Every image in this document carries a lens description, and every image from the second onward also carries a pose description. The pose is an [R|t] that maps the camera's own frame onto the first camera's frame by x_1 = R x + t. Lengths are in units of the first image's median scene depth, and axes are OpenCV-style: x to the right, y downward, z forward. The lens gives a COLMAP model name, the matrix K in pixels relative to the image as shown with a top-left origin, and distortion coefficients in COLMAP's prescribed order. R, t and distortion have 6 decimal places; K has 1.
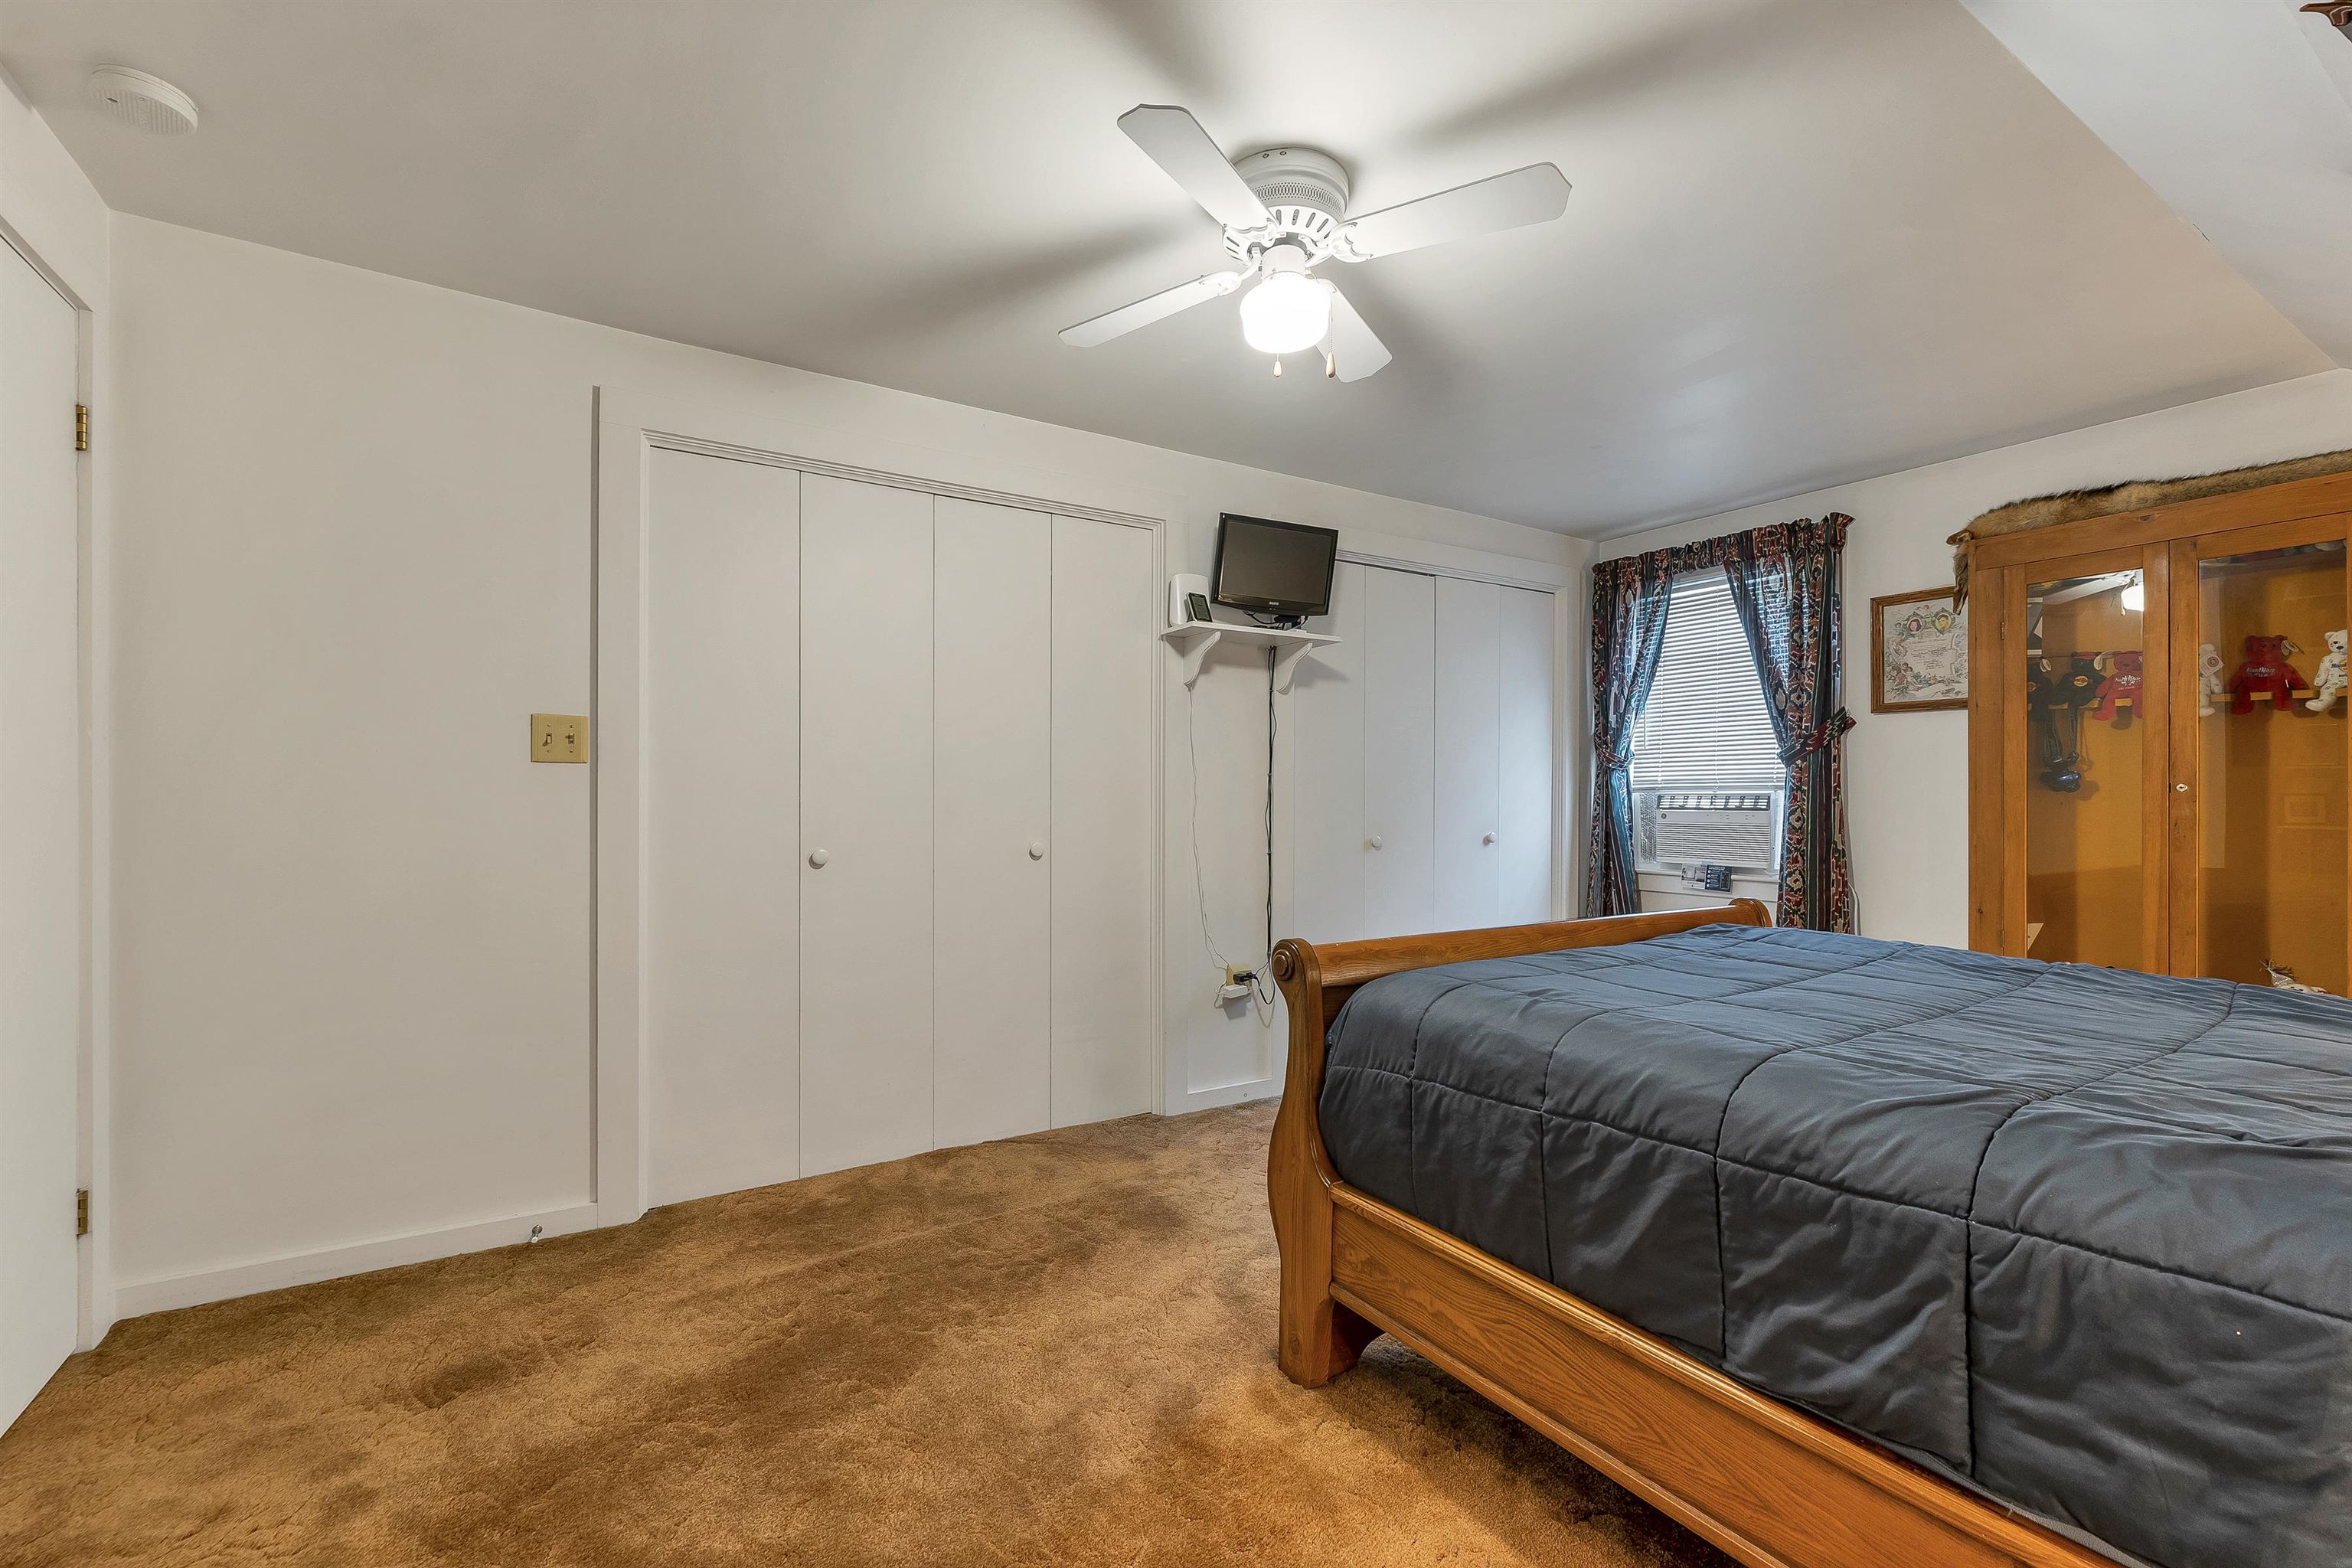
lens RADIAL K [[1001.2, 0, 1170.2], [0, 1001.2, 792.7], [0, 0, 1]] dist [0.006199, -0.000597]
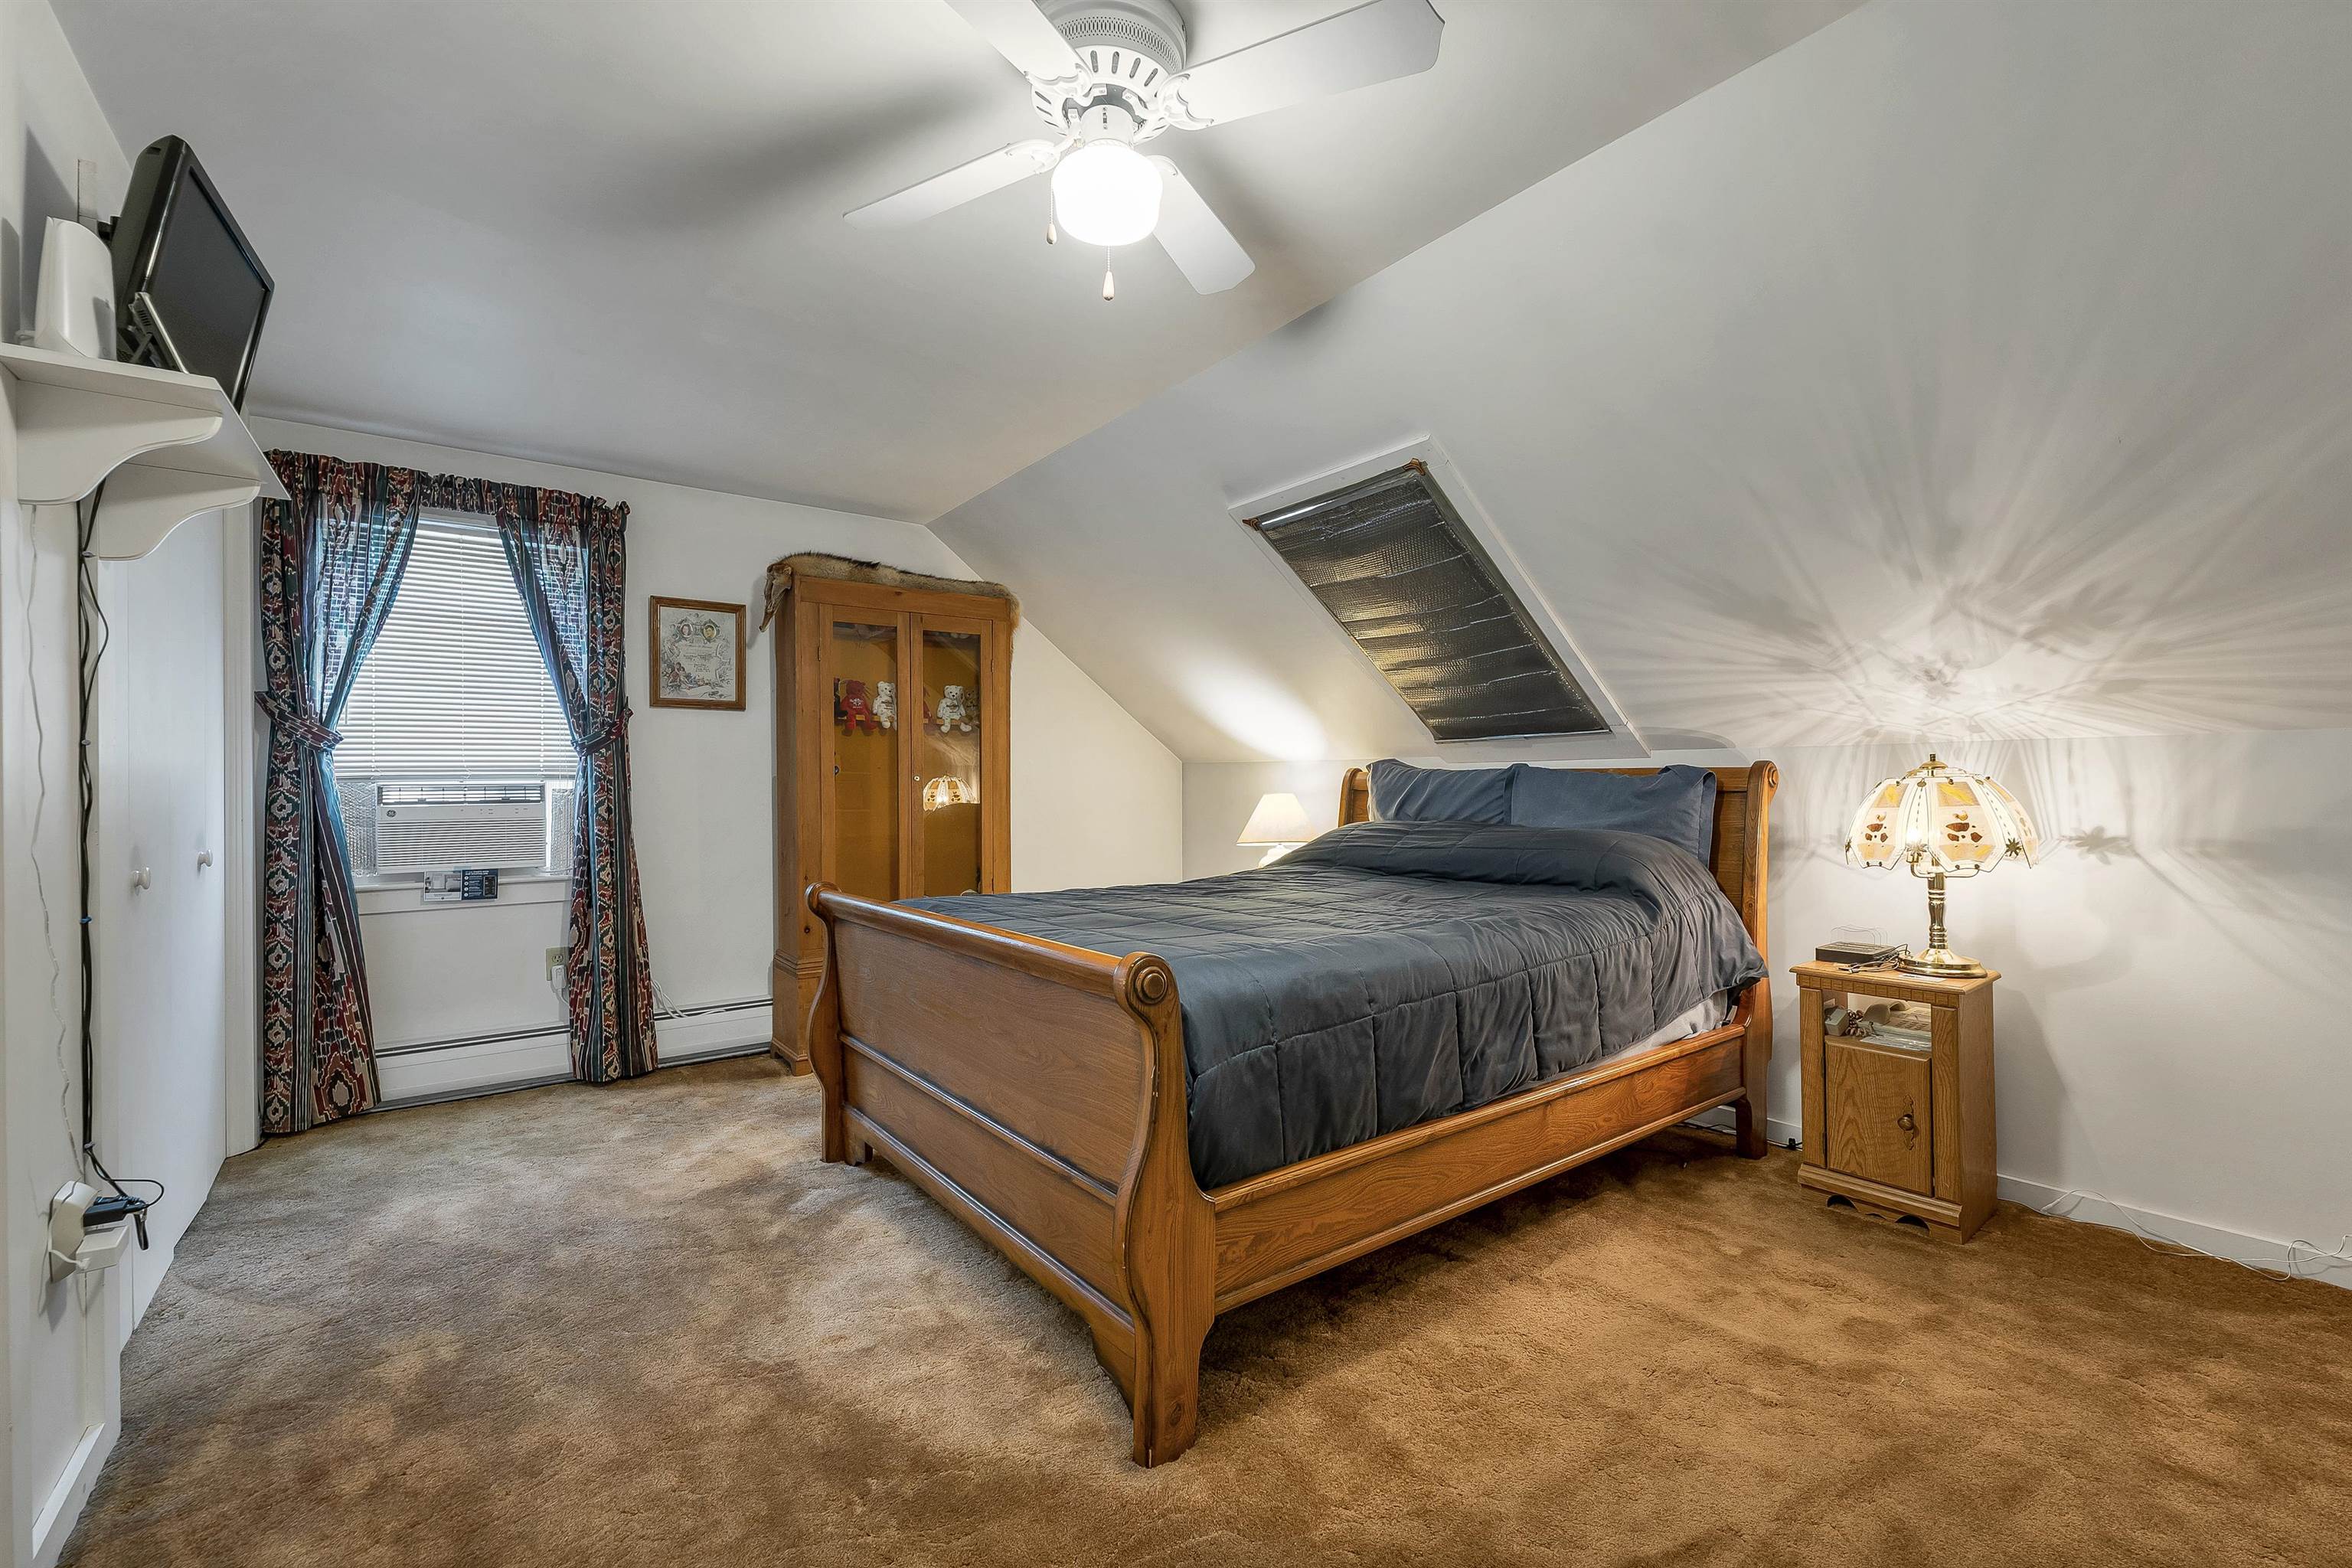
lens RADIAL K [[1001.2, 0, 1165.0], [0, 1001.2, 781.7], [0, 0, 1]] dist [0.006199, -0.000597]
pose [[-0.084891, 0.001109, 0.996390, -0.366853], [0.003044, 0.999995, -0.000854, 0.001482], [-0.996386, 0.002960, -0.084894, 0.534729]]
